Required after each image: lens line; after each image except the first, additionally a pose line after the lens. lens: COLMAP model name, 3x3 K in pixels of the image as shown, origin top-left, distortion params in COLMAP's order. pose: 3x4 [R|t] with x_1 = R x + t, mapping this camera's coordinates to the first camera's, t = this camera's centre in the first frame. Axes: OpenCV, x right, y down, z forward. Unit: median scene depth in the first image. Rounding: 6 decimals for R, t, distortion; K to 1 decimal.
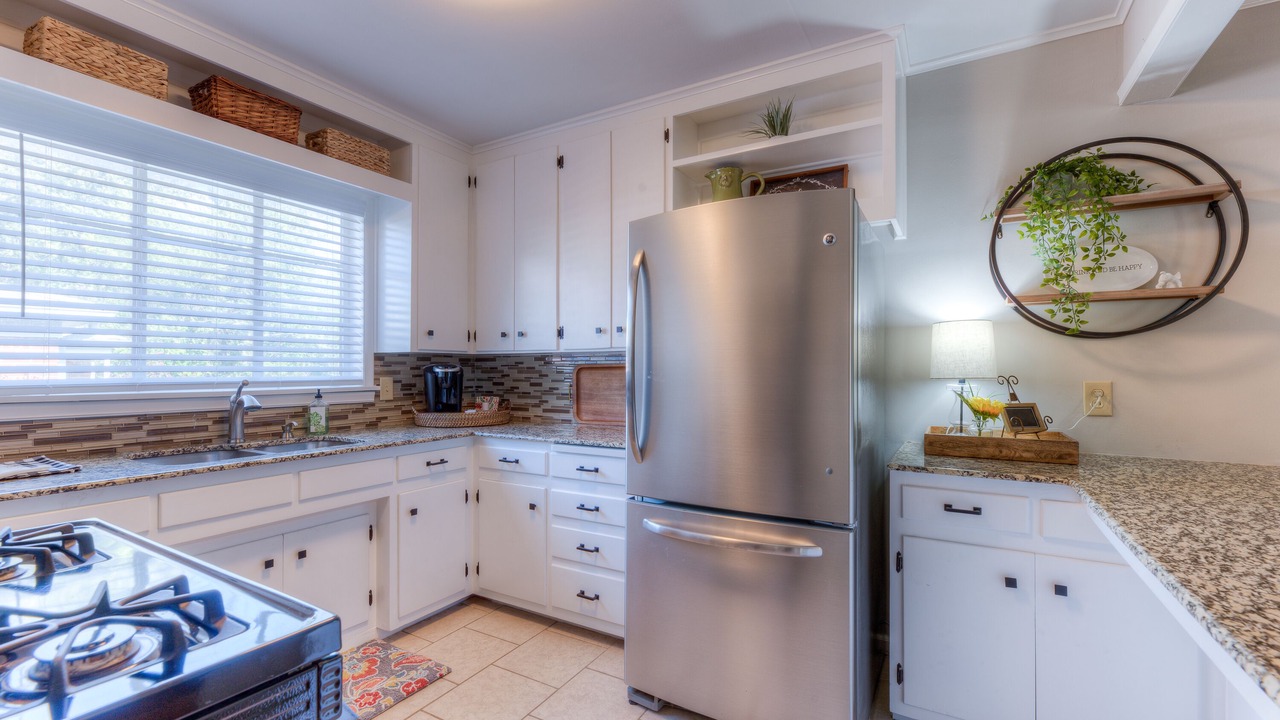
lens RADIAL K [[571.6, 0, 639.3], [0, 571.6, 362.4], [0, 0, 1]] dist [0.002701, -0.000966]
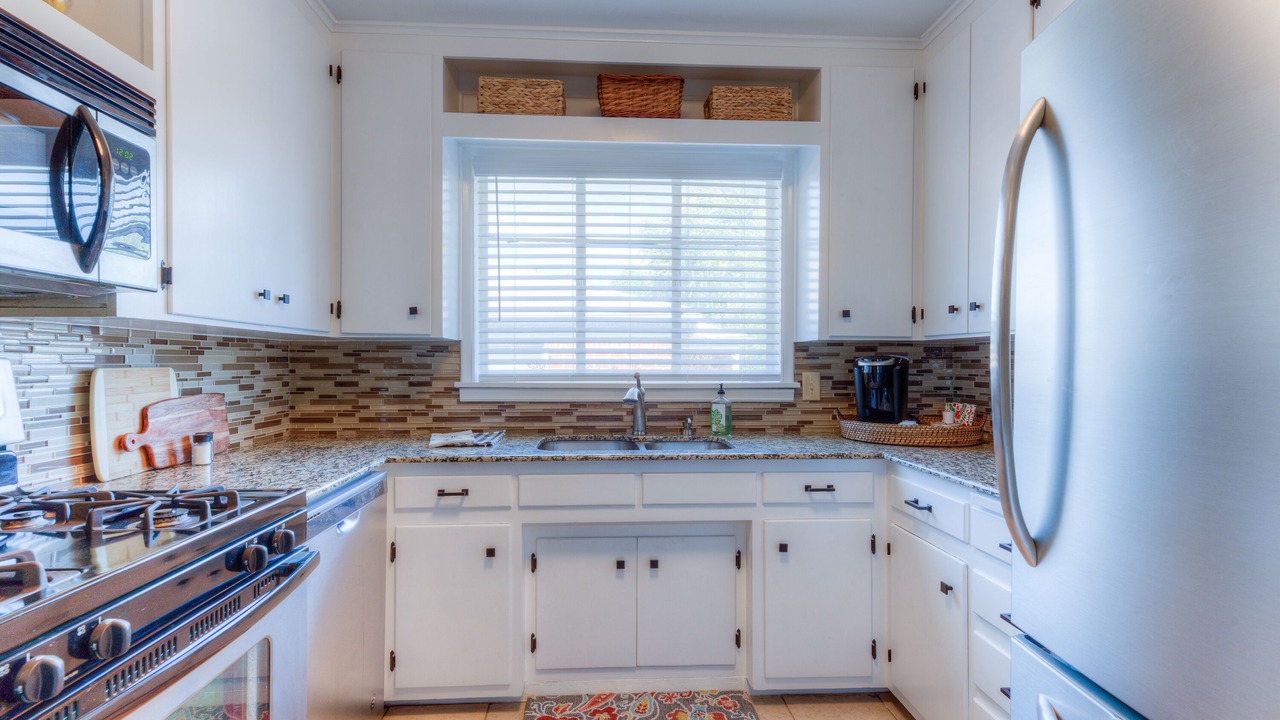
lens RADIAL K [[629.6, 0, 620.2], [0, 629.6, 363.7], [0, 0, 1]] dist [0.018353, -0.000373]
pose [[0.539036, 0.003618, -0.842275, 0.193269], [0.007525, 0.999930, 0.009111, 0.004624], [0.842249, -0.011250, 0.538971, 0.346368]]
